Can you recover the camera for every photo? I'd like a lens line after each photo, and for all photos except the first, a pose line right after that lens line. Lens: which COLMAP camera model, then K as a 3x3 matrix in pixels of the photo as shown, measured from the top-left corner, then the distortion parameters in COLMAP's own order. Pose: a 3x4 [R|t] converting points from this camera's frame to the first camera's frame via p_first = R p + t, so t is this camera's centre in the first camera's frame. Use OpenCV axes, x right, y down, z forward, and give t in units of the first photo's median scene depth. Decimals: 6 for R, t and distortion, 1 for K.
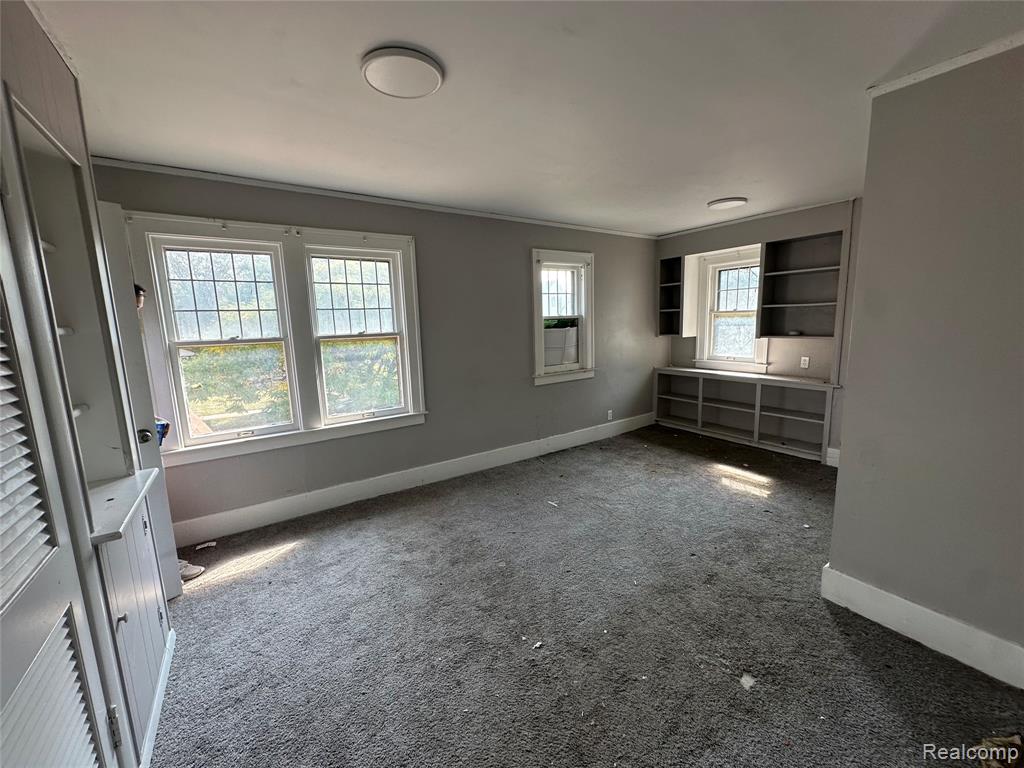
lens RADIAL K [[406.4, 0, 512.6], [0, 406.4, 384.0], [0, 0, 1]] dist [-0.002076, 0.000269]
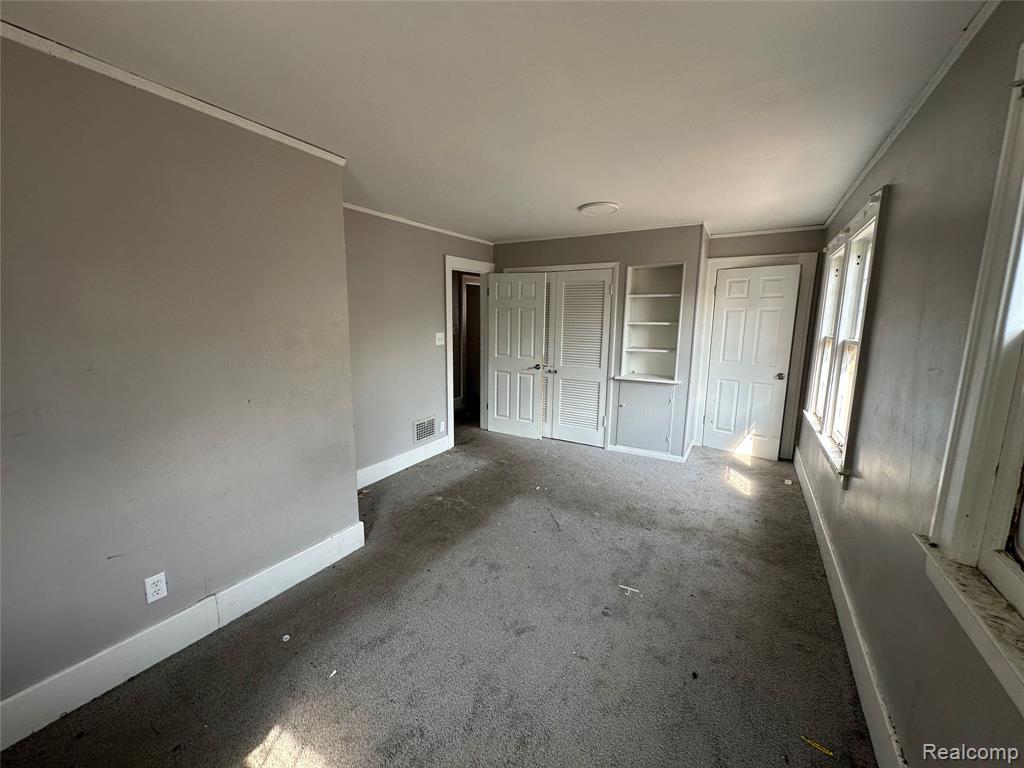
lens RADIAL K [[406.4, 0, 512.6], [0, 406.4, 384.0], [0, 0, 1]] dist [-0.002076, 0.000269]
pose [[-0.897293, 0.089822, -0.432201, 0.649974], [-0.050018, 0.952087, 0.301709, -0.290286], [0.438593, 0.292339, -0.849808, 1.631515]]
